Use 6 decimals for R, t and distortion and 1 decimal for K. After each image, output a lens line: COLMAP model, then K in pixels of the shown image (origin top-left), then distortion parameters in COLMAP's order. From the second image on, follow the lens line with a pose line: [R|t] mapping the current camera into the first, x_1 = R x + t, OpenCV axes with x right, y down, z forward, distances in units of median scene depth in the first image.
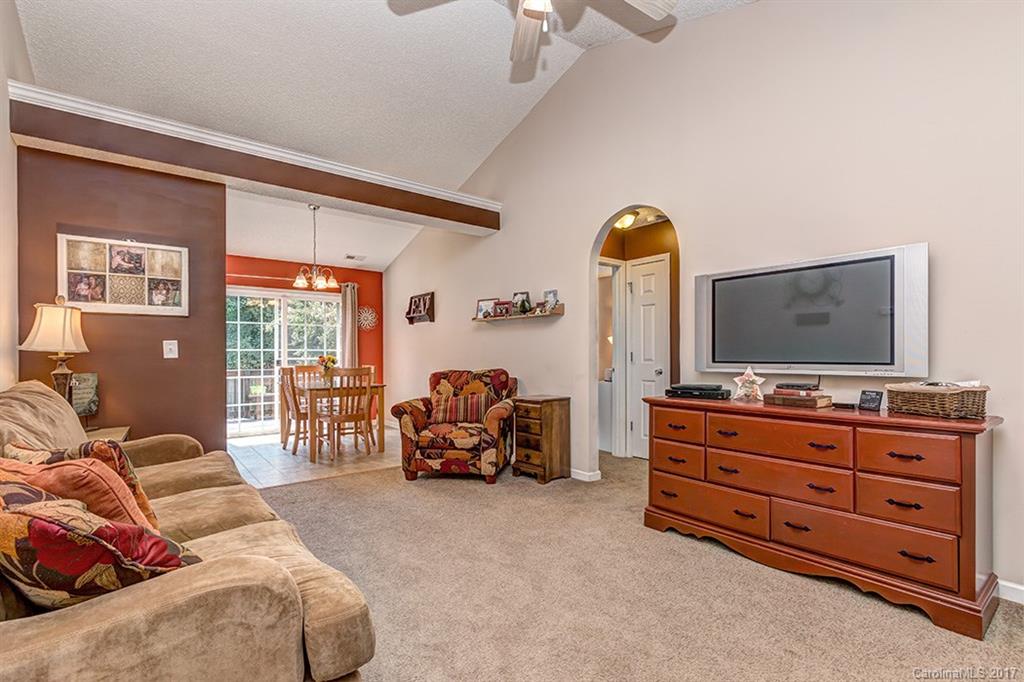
lens RADIAL K [[464.1, 0, 522.9], [0, 464.1, 353.5], [0, 0, 1]] dist [-0.000822, -0.002035]
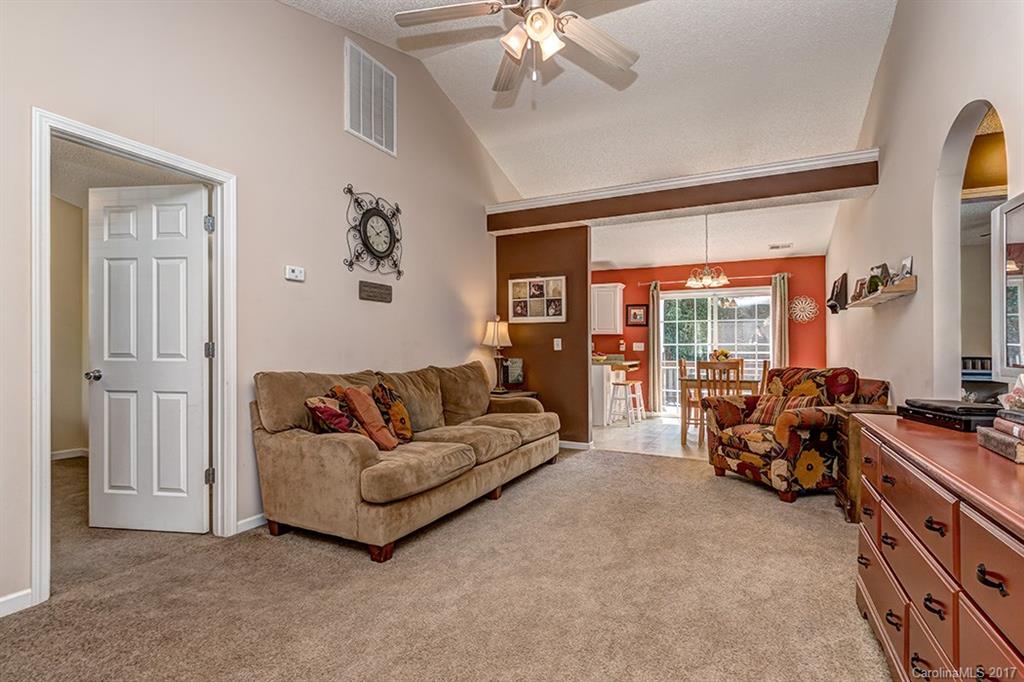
lens RADIAL K [[464.1, 0, 512.3], [0, 464.1, 349.1], [0, 0, 1]] dist [-0.000822, -0.002035]
pose [[0.428860, 0.005127, -0.903356, 0.521837], [-0.003382, 0.999986, 0.004070, 0.000572], [0.903365, 0.001310, 0.428872, 0.201902]]
